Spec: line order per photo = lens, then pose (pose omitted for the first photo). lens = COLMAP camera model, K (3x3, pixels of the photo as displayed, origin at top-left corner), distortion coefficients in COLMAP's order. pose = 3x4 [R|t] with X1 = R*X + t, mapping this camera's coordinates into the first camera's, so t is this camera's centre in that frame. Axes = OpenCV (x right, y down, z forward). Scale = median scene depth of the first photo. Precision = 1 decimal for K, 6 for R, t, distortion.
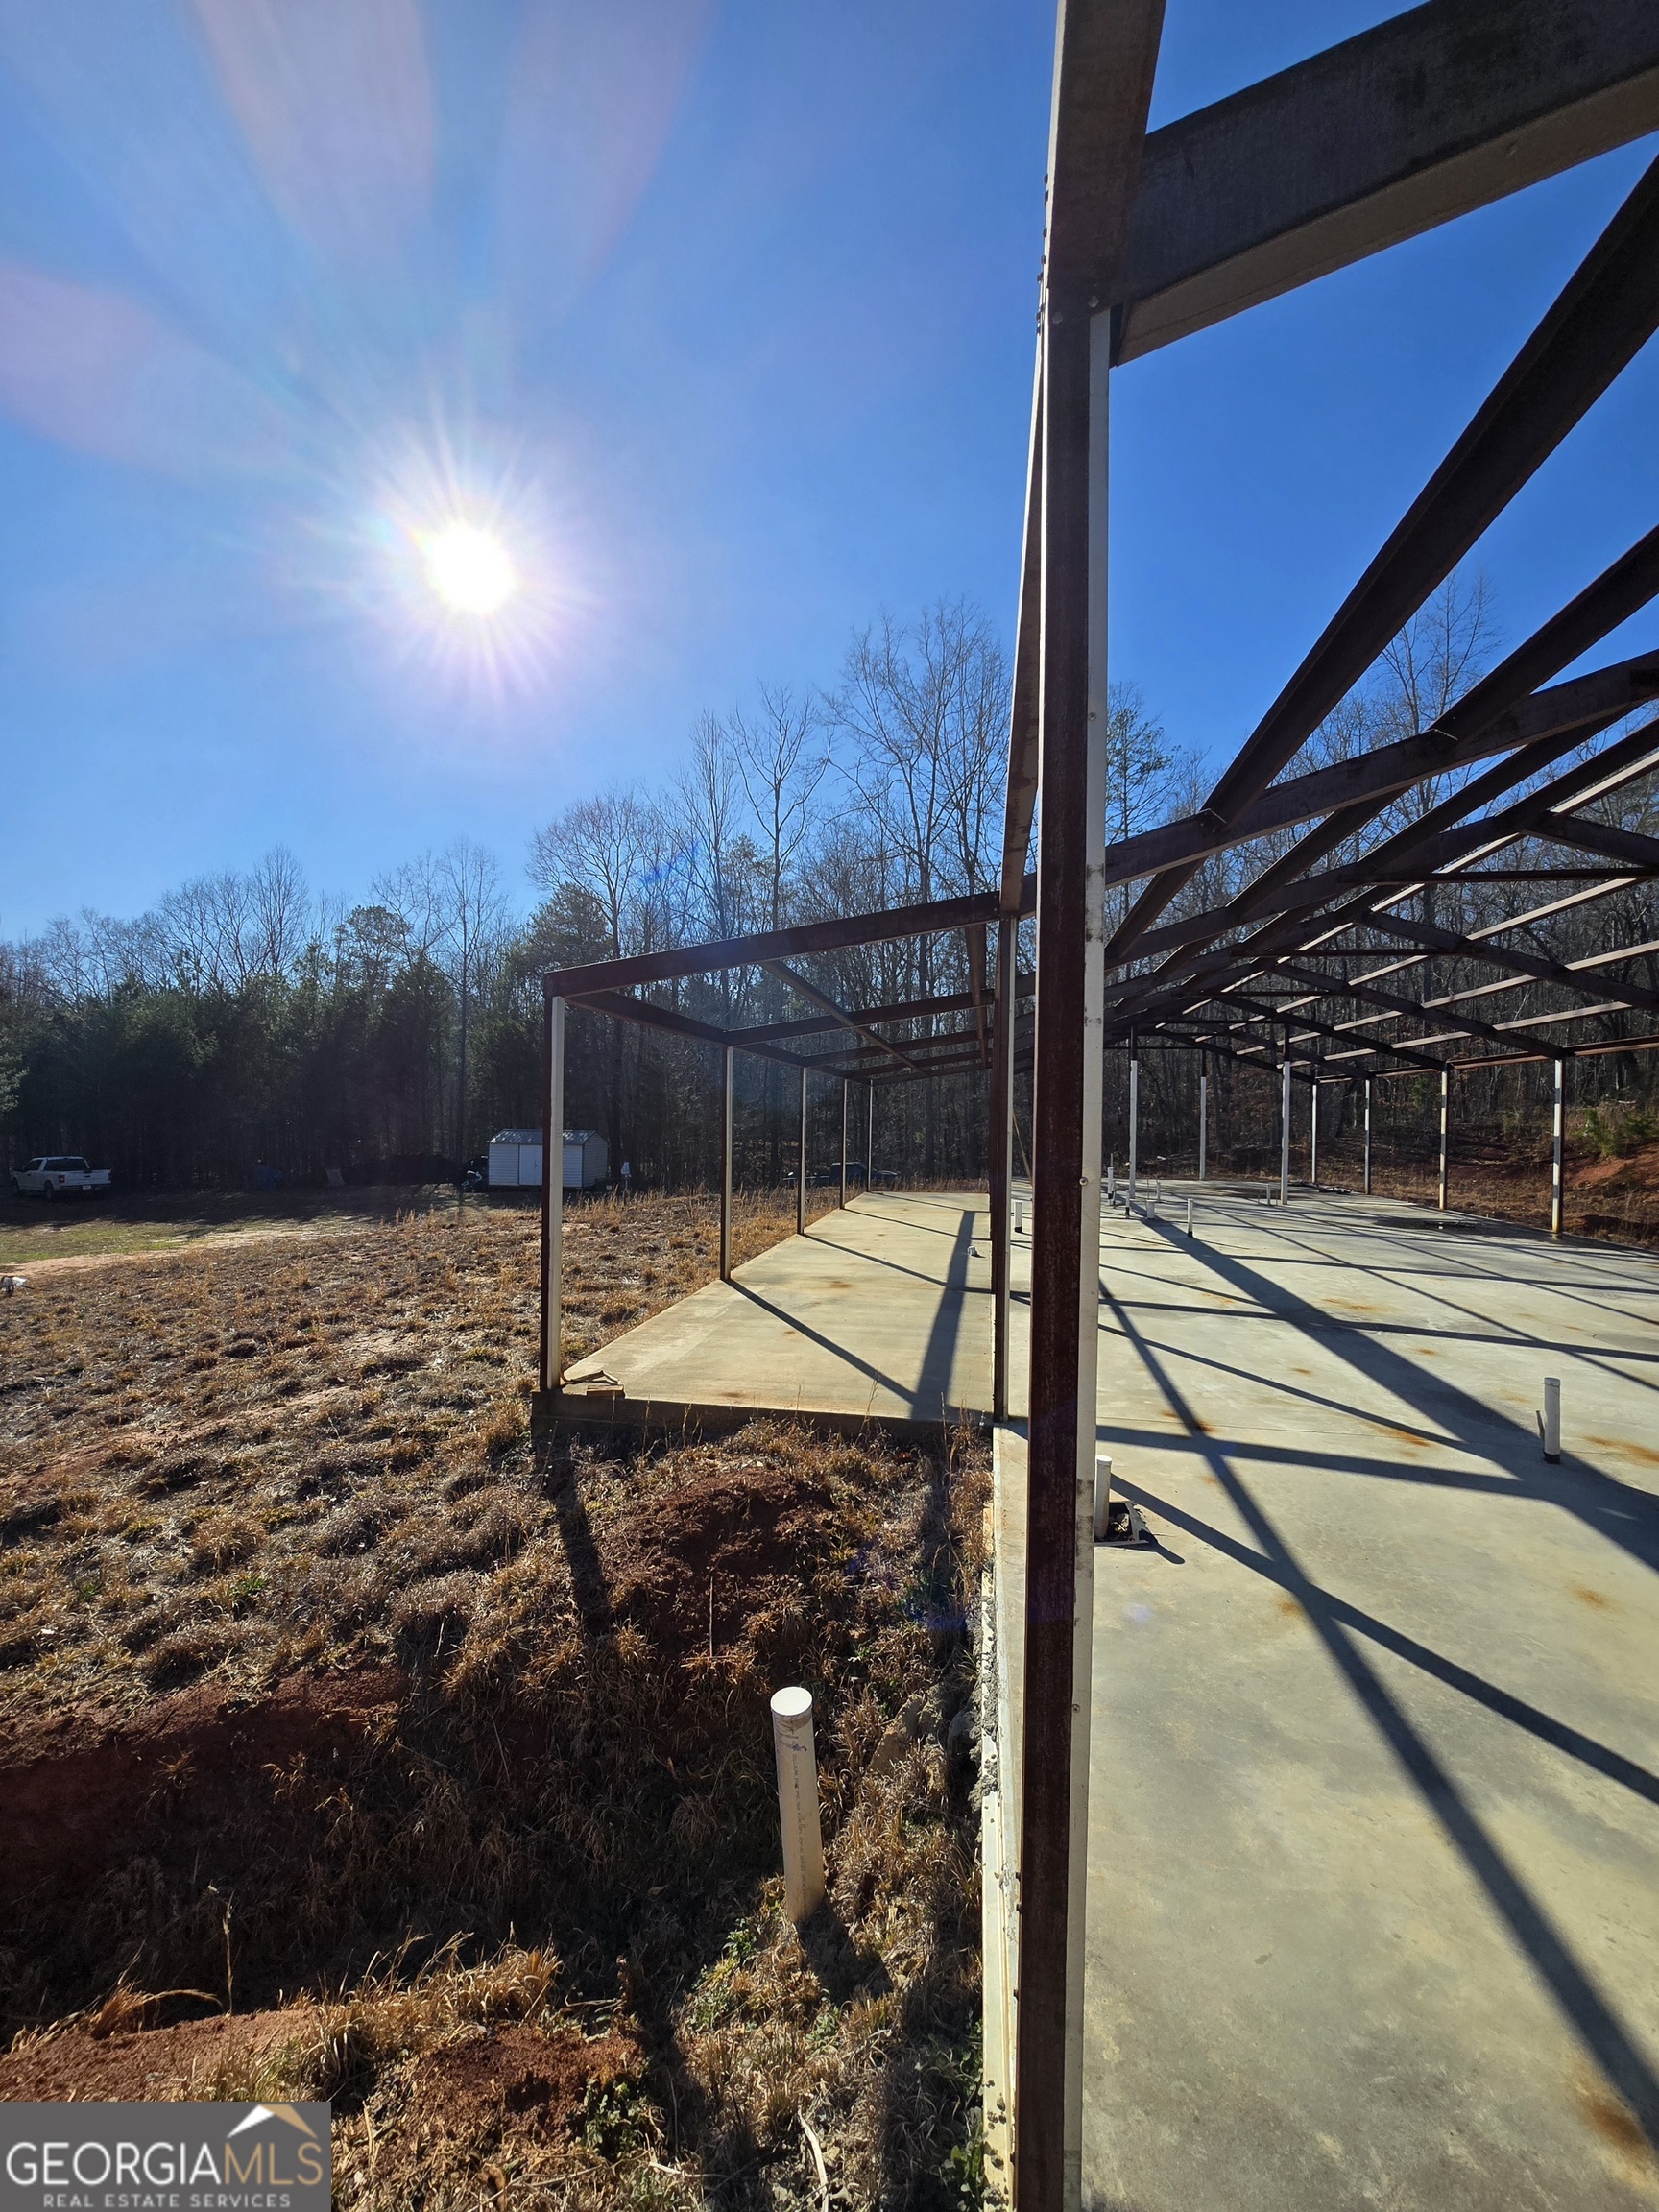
lens RADIAL K [[897.6, 0, 829.5], [0, 897.6, 1106.0], [0, 0, 1]] dist [-0.000336, -0.000579]
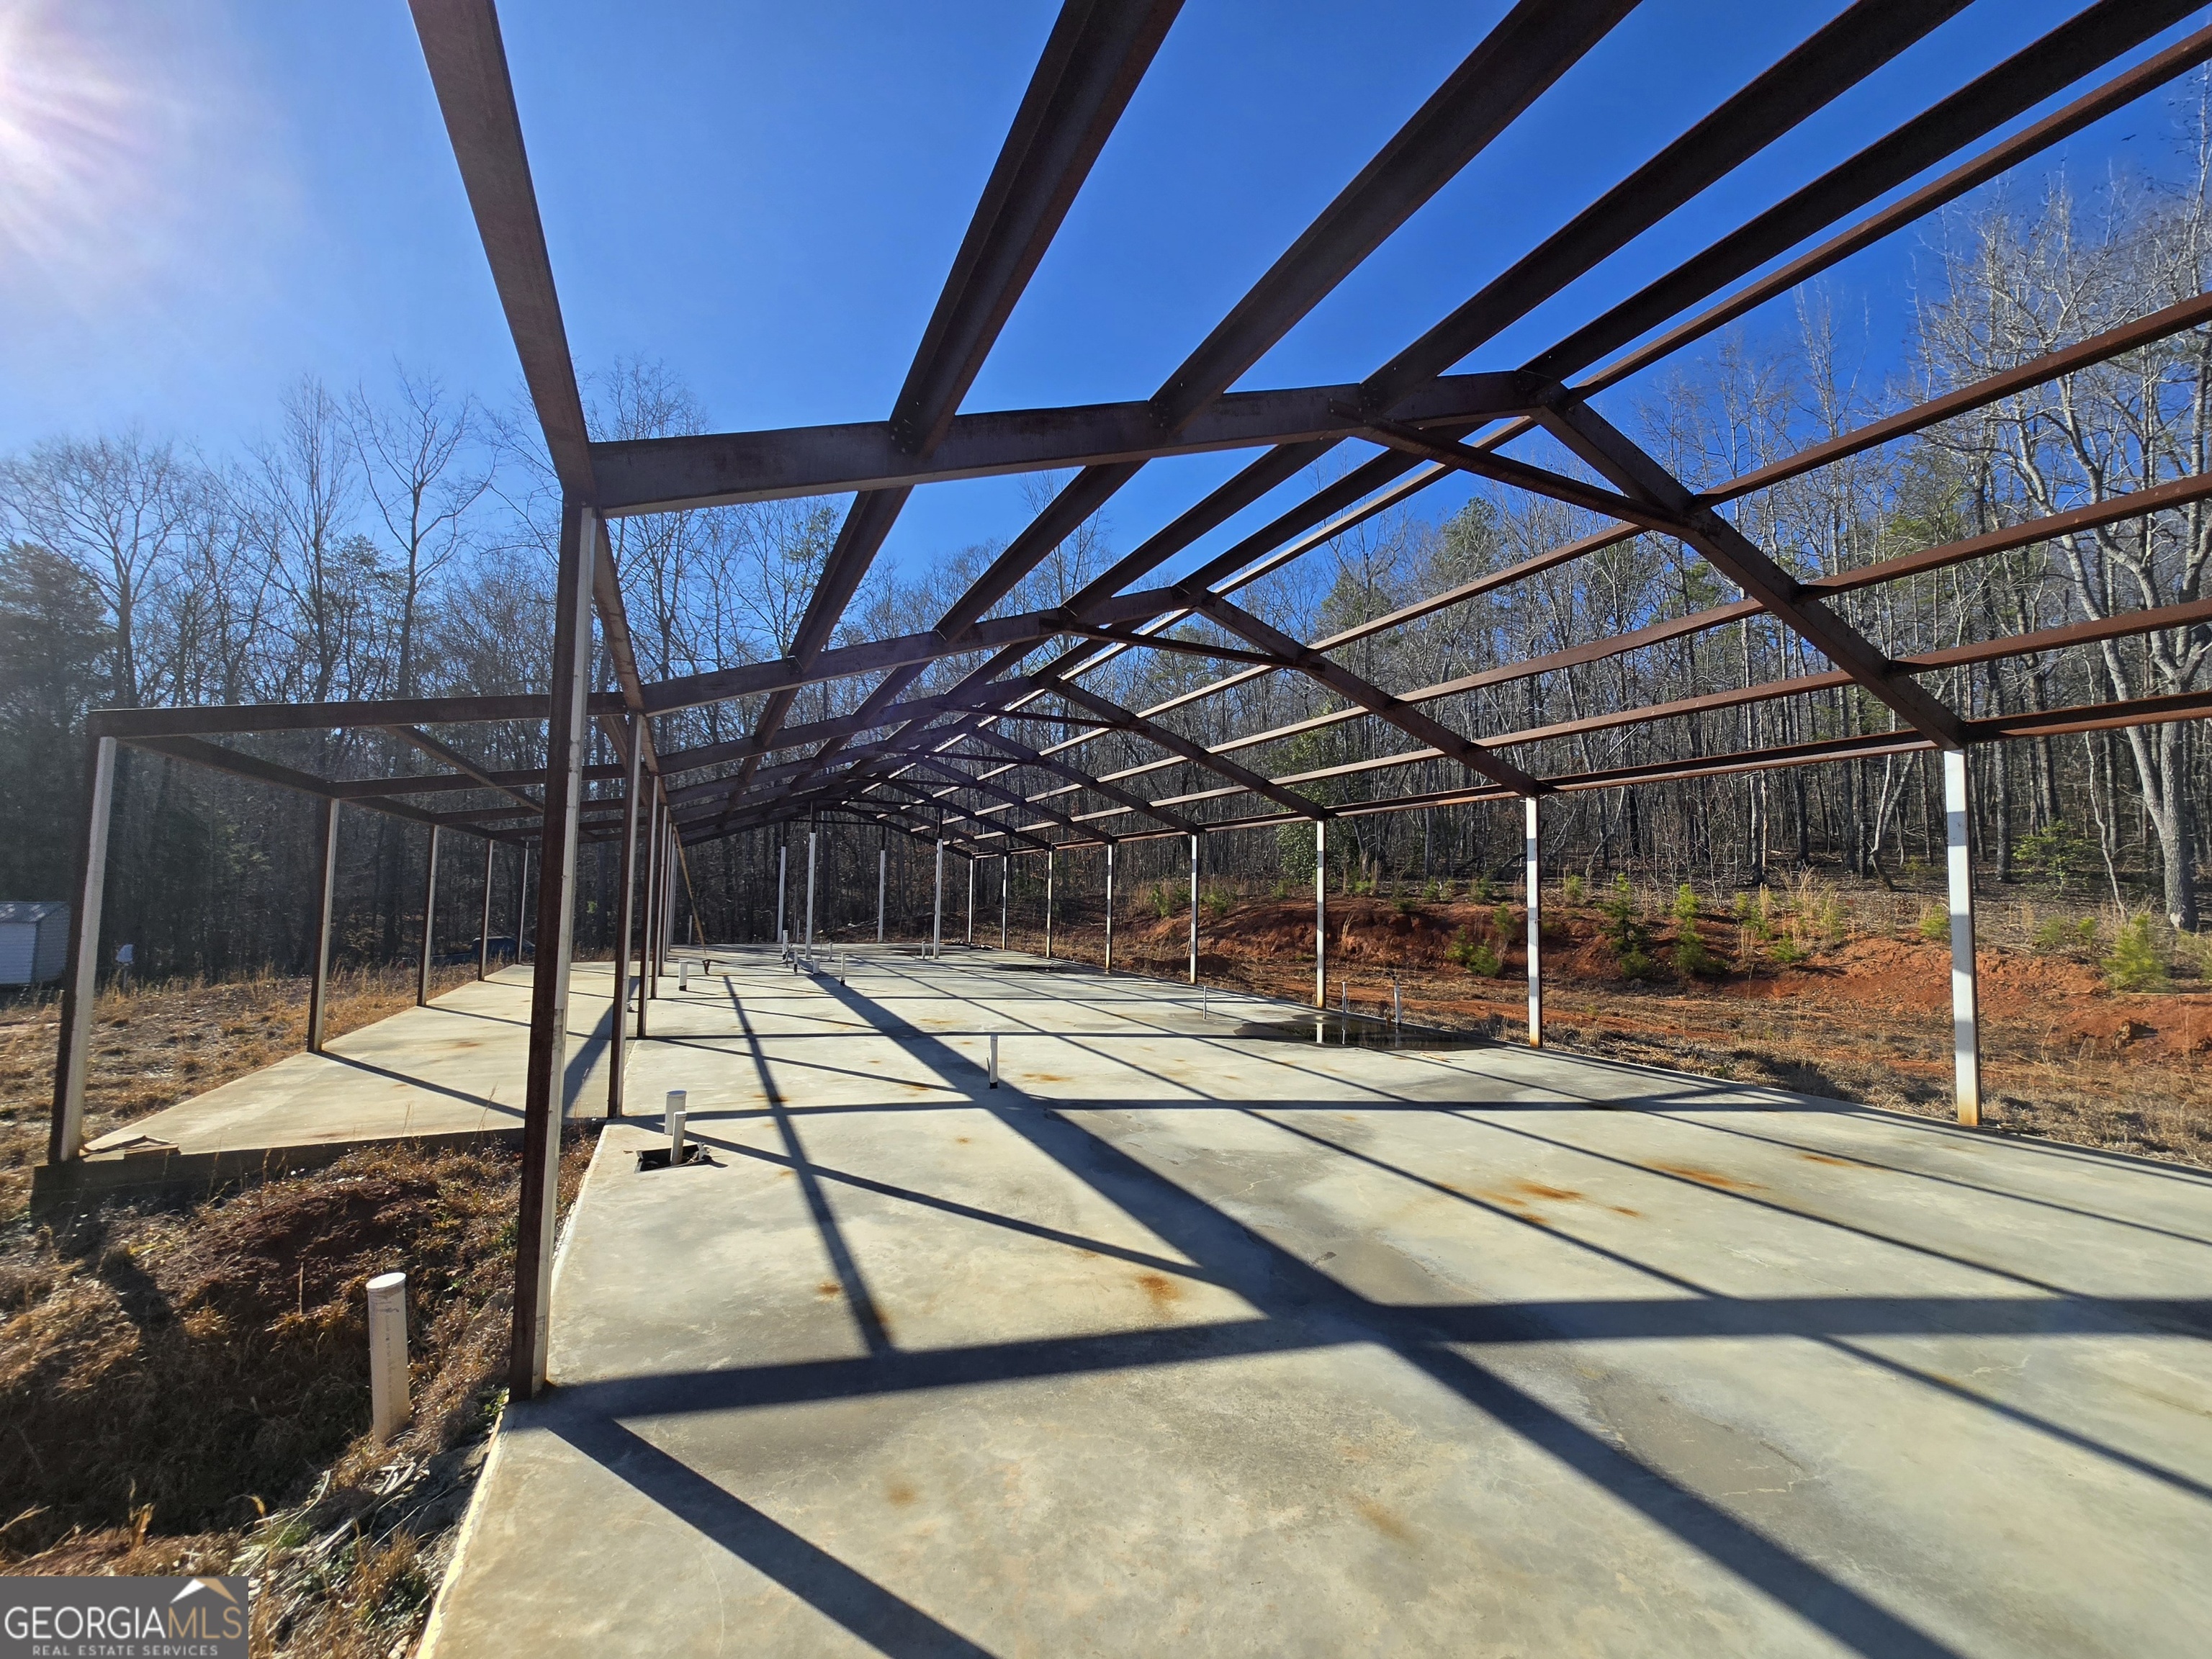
lens RADIAL K [[897.6, 0, 1111.8], [0, 897.6, 838.0], [0, 0, 1]] dist [-0.000336, -0.000579]
pose [[0.817148, 0.038825, 0.575119, 0.012181], [-0.012628, 0.998695, -0.049477, 0.009548], [-0.576290, 0.033168, 0.816572, -0.193676]]
